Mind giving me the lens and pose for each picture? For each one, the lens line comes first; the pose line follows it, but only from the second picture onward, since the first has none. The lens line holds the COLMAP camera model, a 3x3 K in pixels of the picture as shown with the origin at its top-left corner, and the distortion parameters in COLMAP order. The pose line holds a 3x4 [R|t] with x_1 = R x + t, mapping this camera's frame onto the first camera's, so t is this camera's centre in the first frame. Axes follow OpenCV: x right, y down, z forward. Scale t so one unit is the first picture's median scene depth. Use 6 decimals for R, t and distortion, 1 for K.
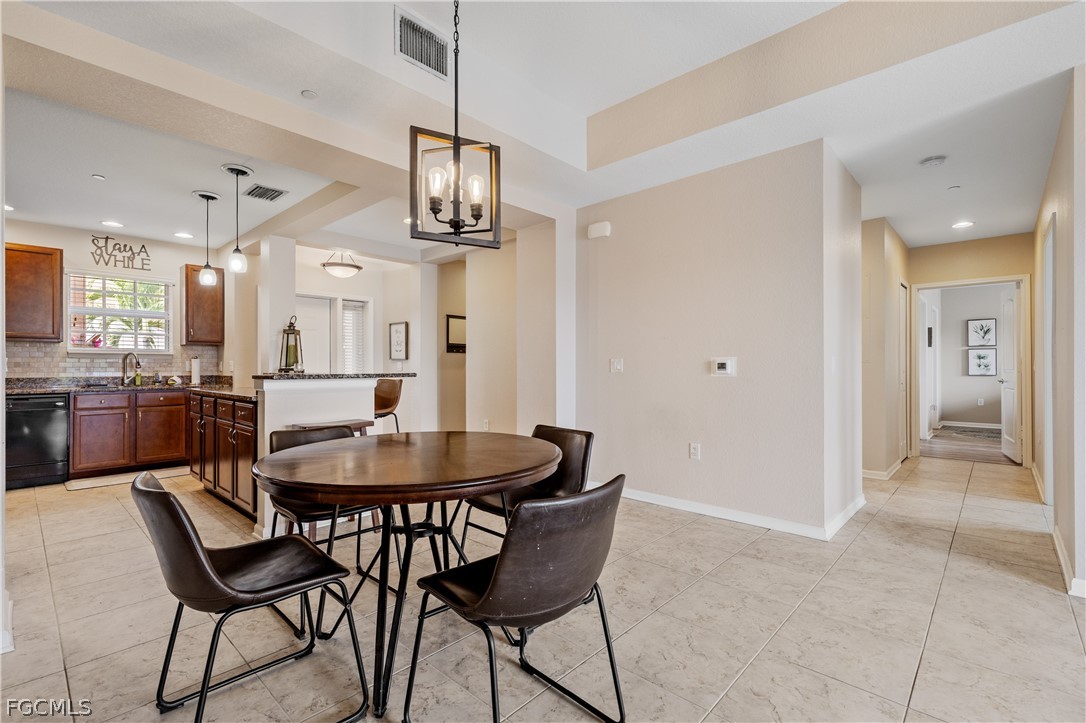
lens RADIAL K [[497.0, 0, 533.0], [0, 497.0, 364.7], [0, 0, 1]] dist [0.022967, 0.000240]
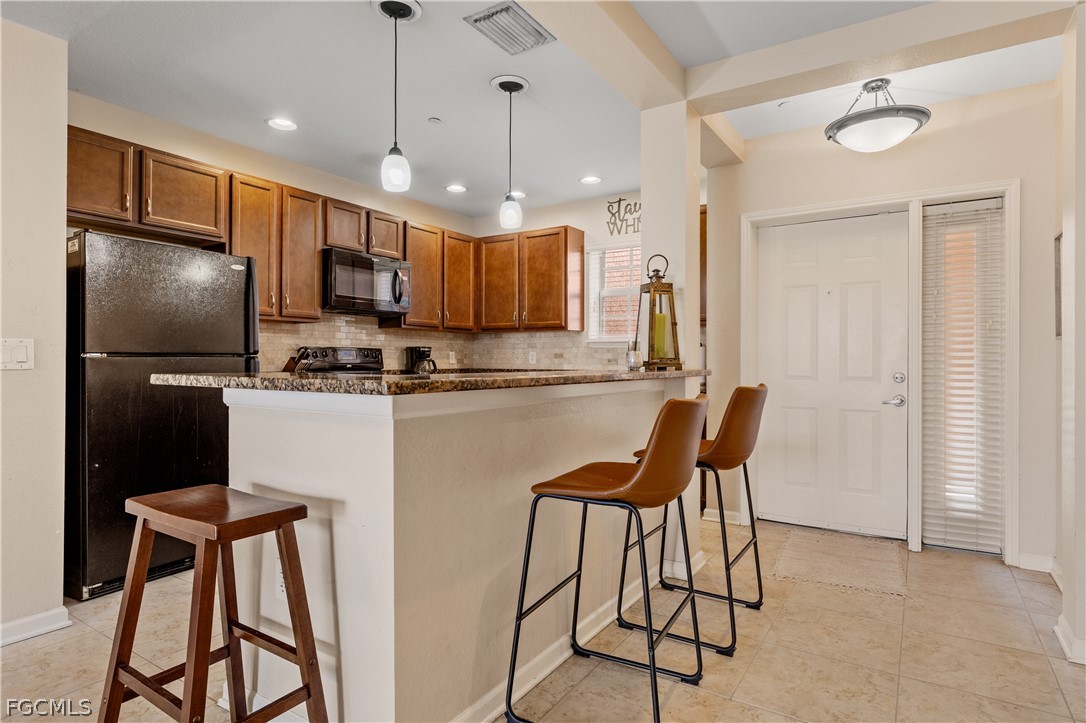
lens RADIAL K [[582.2, 0, 545.2], [0, 582.2, 359.0], [0, 0, 1]] dist [0.002725, 0.000120]
pose [[0.199148, 0.002260, -0.979967, 0.055572], [0.001017, 0.999996, 0.002513, 0.002830], [0.979969, -0.001497, 0.199145, 0.697201]]
